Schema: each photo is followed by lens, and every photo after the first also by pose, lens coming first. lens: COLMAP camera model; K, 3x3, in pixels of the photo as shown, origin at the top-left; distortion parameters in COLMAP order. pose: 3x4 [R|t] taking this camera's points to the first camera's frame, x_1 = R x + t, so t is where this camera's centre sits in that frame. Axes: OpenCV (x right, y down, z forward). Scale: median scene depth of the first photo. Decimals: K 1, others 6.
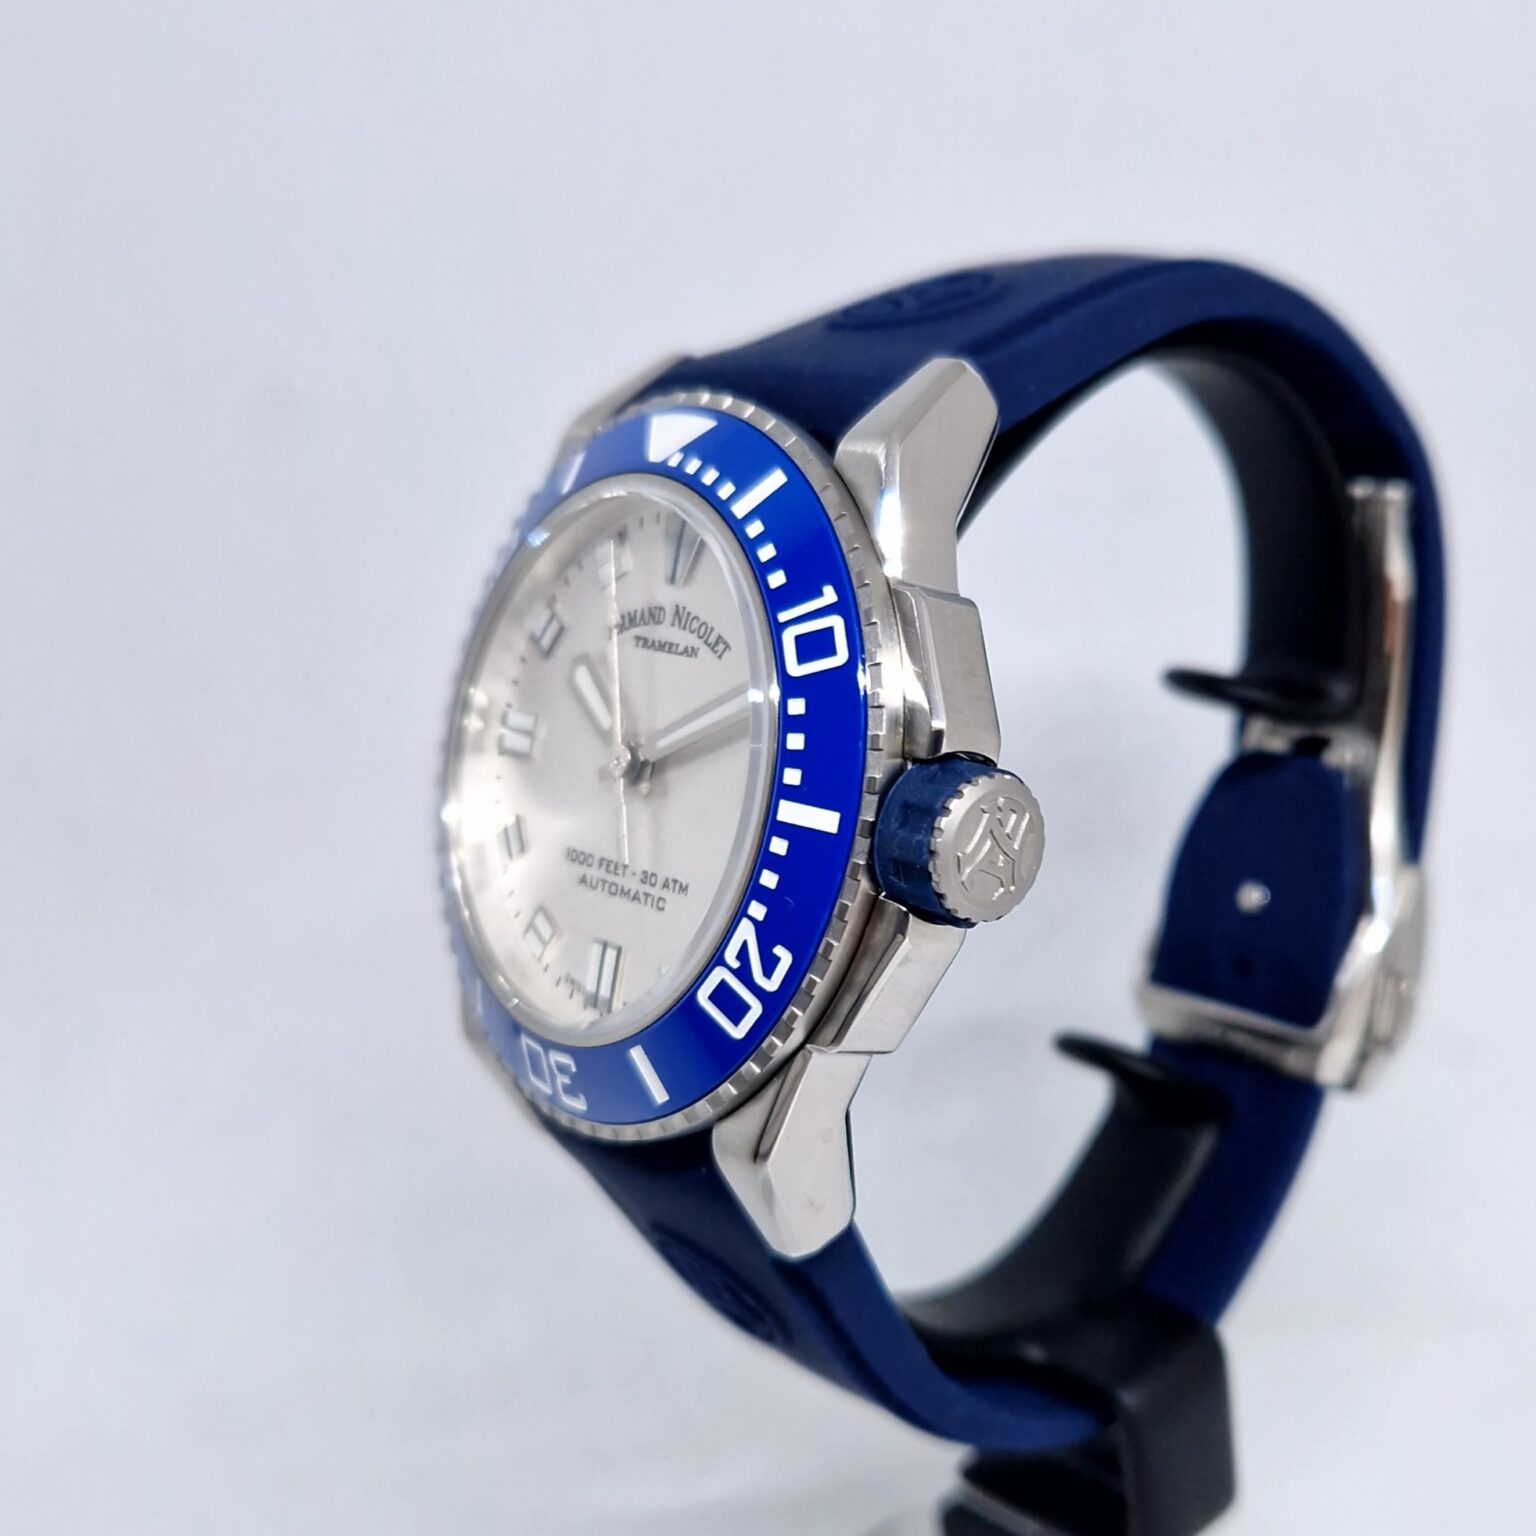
lens RADIAL K [[2746.0, 0, 768.0], [0, 2746.0, 768.0], [0, 0, 1]] dist [-0.511180, -0.005073]
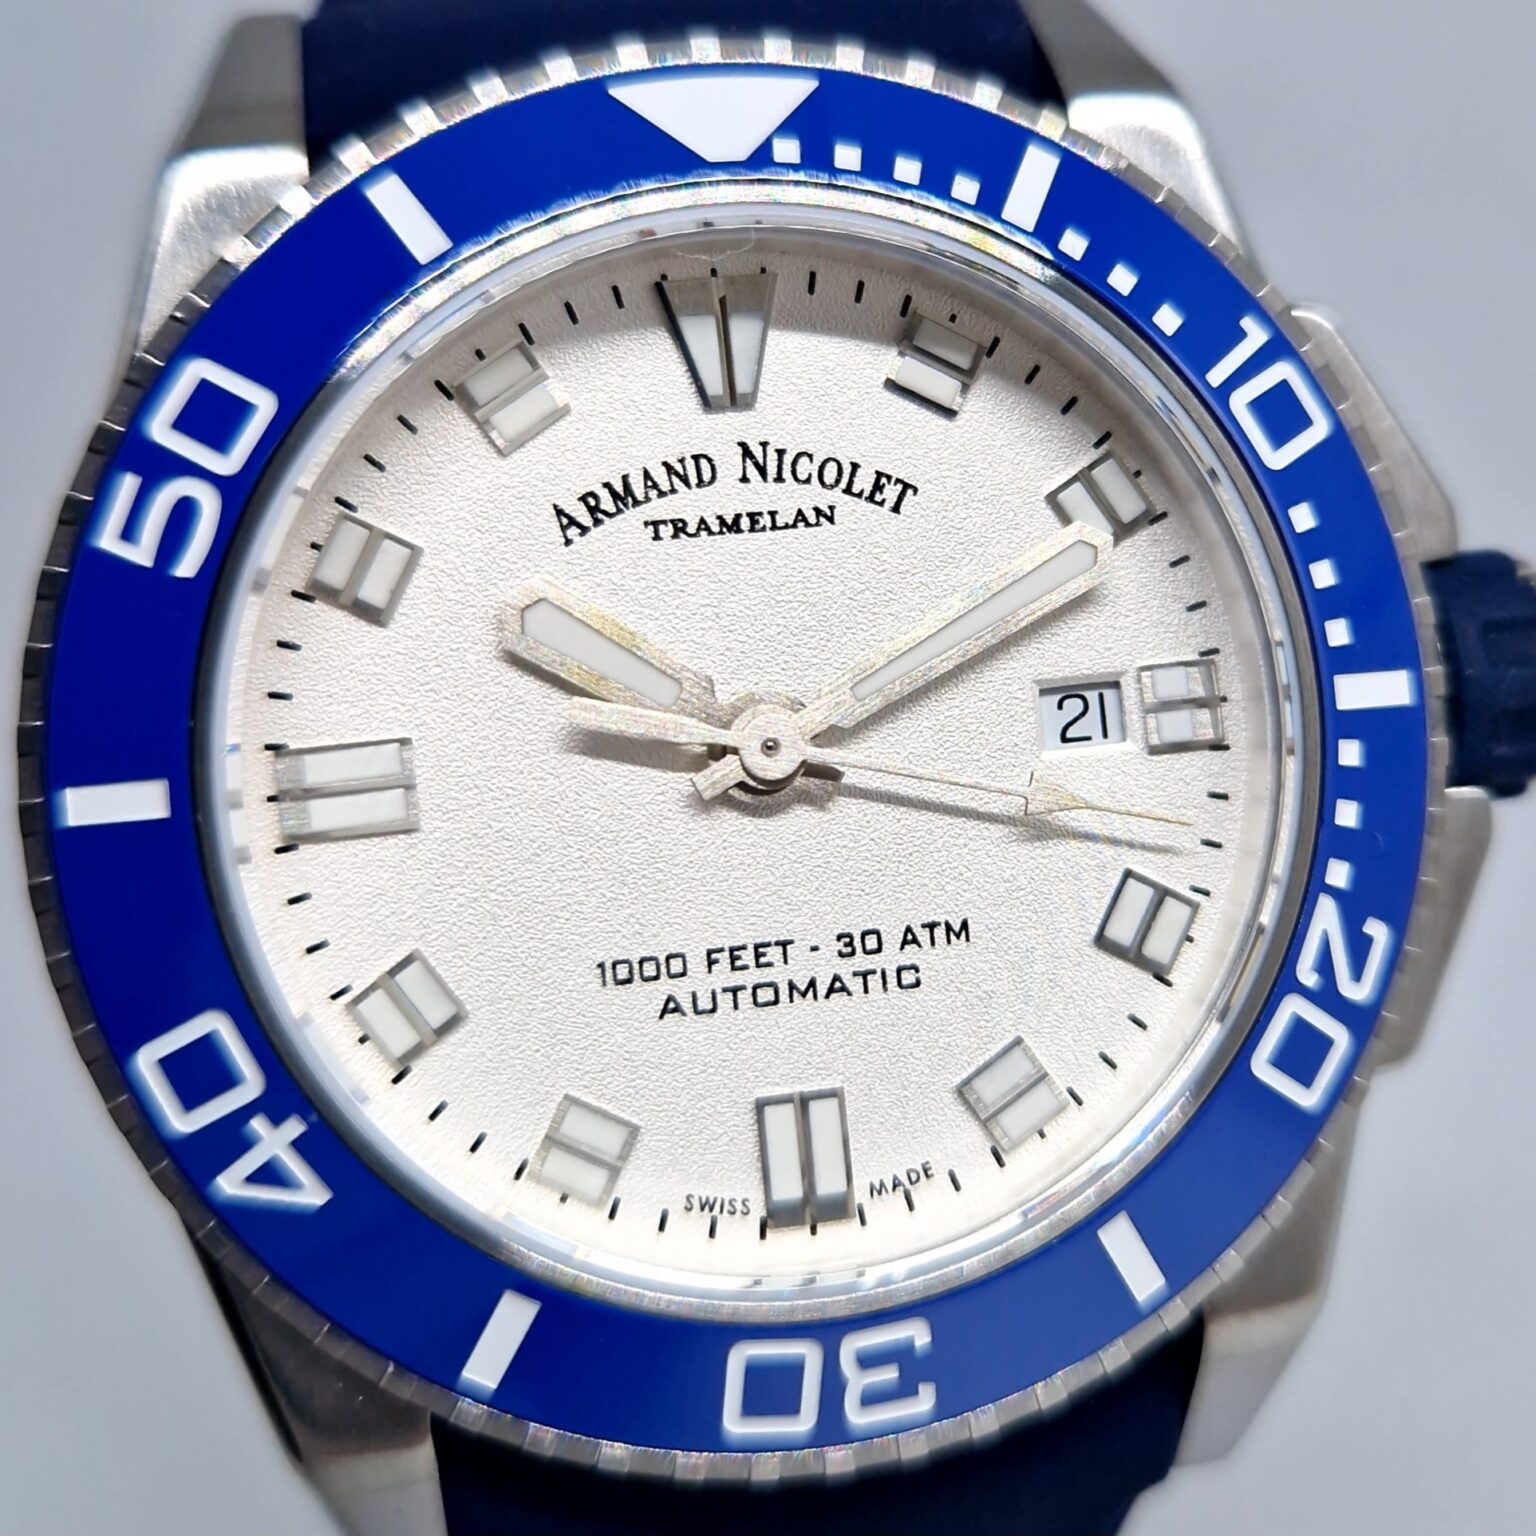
lens RADIAL K [[2187.7, 0, 841.8], [0, 2187.7, 624.8], [0, 0, 1]] dist [-0.027898, -0.068581]
pose [[0.458374, -0.182846, 0.869748, -0.429469], [0.231394, 0.969411, 0.081849, -0.059028], [-0.858108, 0.163737, 0.486662, 0.831325]]
